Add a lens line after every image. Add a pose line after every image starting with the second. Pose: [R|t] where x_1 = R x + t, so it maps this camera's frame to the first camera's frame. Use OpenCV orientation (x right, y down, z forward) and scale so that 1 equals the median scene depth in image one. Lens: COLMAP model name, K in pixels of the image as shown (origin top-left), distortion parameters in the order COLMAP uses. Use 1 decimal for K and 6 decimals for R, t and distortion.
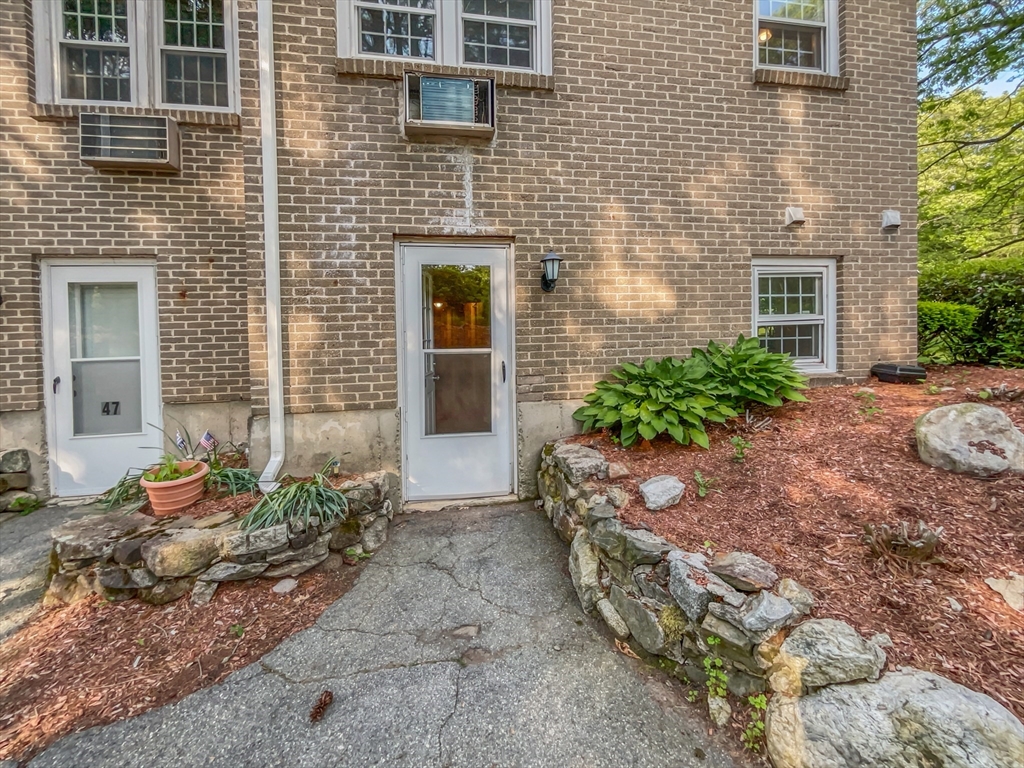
lens RADIAL K [[450.1, 0, 511.9], [0, 450.1, 339.3], [0, 0, 1]] dist [-0.001203, 0.000817]
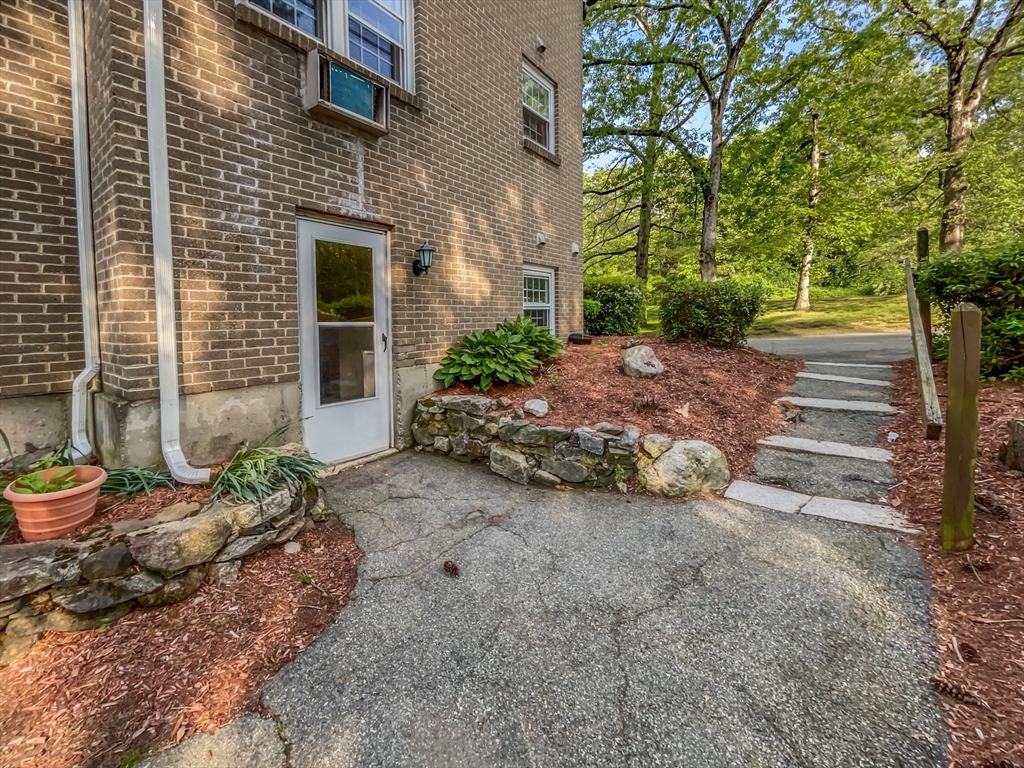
lens RADIAL K [[450.1, 0, 511.9], [0, 450.1, 339.3], [0, 0, 1]] dist [-0.001203, 0.000817]
pose [[0.710758, -0.021493, 0.703108, -0.635247], [0.012606, 0.999762, 0.017818, 0.050629], [-0.703324, -0.003801, 0.710860, -0.048042]]
